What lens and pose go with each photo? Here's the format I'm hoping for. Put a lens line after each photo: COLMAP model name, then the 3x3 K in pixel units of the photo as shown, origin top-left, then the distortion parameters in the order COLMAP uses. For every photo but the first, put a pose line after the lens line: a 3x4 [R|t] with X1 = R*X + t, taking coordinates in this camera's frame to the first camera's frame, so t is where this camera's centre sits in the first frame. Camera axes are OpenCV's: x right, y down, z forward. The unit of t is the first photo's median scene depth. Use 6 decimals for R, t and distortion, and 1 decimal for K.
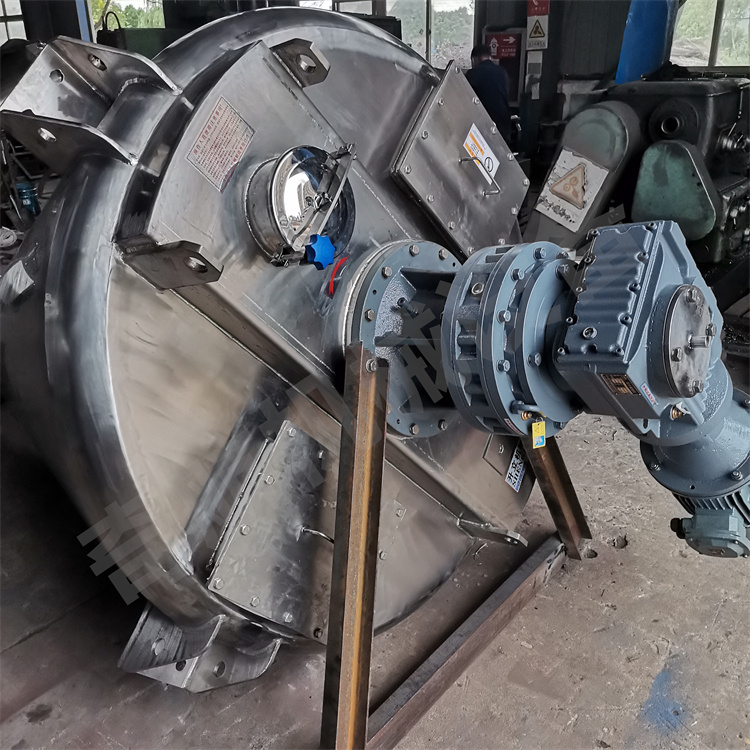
lens RADIAL K [[752.2, 0, 373.4], [0, 752.2, 377.0], [0, 0, 1]] dist [0.122354, -0.160501]
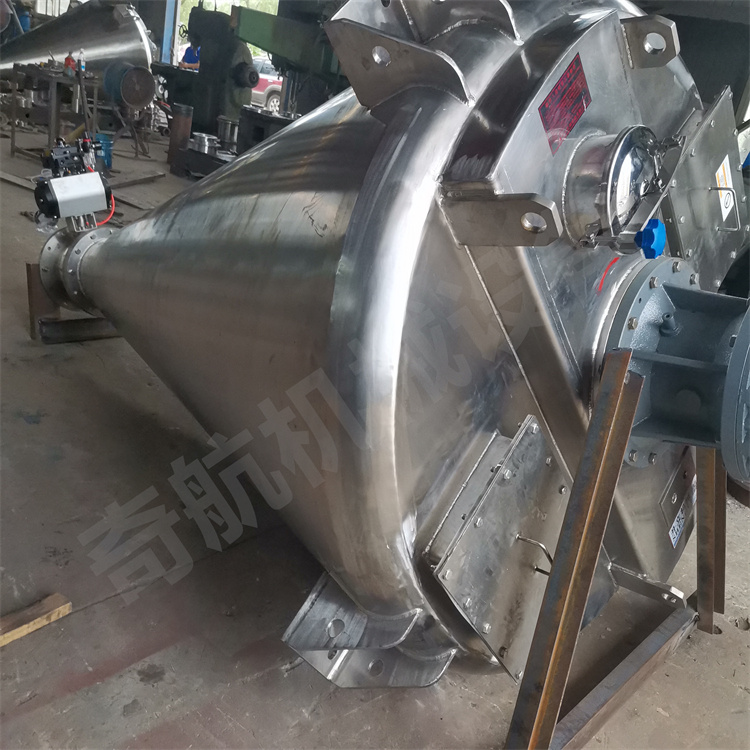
lens RADIAL K [[752.2, 0, 373.4], [0, 752.2, 377.0], [0, 0, 1]] dist [0.122354, -0.160501]
pose [[0.976223, 0.215594, 0.022527, -0.278260], [-0.214471, 0.975739, -0.044003, 0.078491], [-0.031467, 0.038126, 0.998777, 0.071955]]
